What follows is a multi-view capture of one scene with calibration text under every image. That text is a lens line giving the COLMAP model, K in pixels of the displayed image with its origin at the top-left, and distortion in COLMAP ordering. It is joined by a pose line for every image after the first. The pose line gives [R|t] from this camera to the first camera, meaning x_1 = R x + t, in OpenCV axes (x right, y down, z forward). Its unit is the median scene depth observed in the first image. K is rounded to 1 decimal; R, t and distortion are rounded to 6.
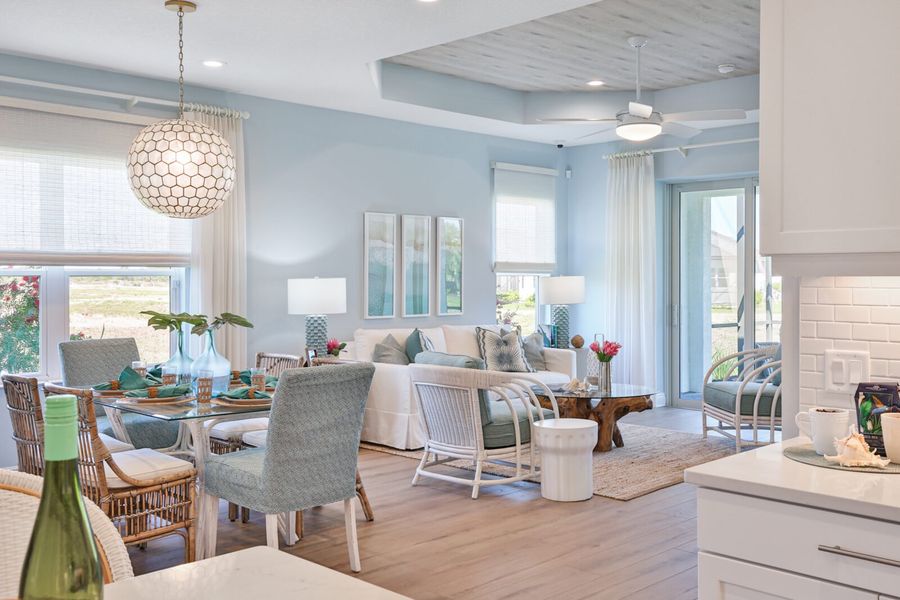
lens RADIAL K [[920.7, 0, 450.0], [0, 920.7, 300.0], [0, 0, 1]] dist [0.060354, -0.001928]
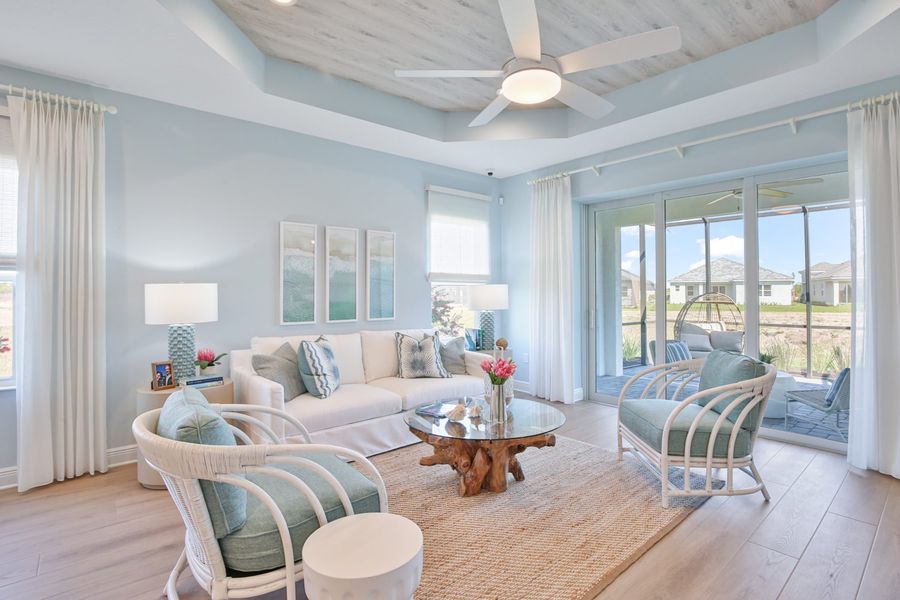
lens RADIAL K [[436.6, 0, 451.9], [0, 436.6, 296.3], [0, 0, 1]] dist [-0.022646, 0.000412]
pose [[0.996141, -0.000926, -0.087763, 0.134024], [-0.000499, 0.999868, -0.016210, -0.003673], [0.087766, 0.016191, 0.996009, 0.505828]]
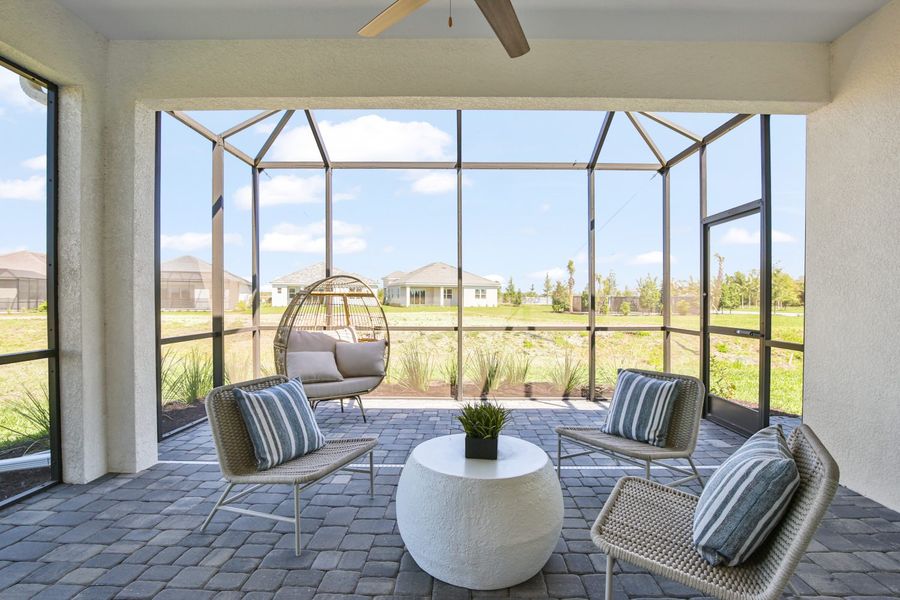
lens RADIAL K [[436.6, 0, 451.9], [0, 436.6, 296.3], [0, 0, 1]] dist [-0.022646, 0.000412]
pose [[0.718221, 0.007731, 0.695772, 0.336651], [0.010283, 0.999711, -0.021723, 0.010601], [-0.695739, 0.022757, 0.717934, 1.001621]]
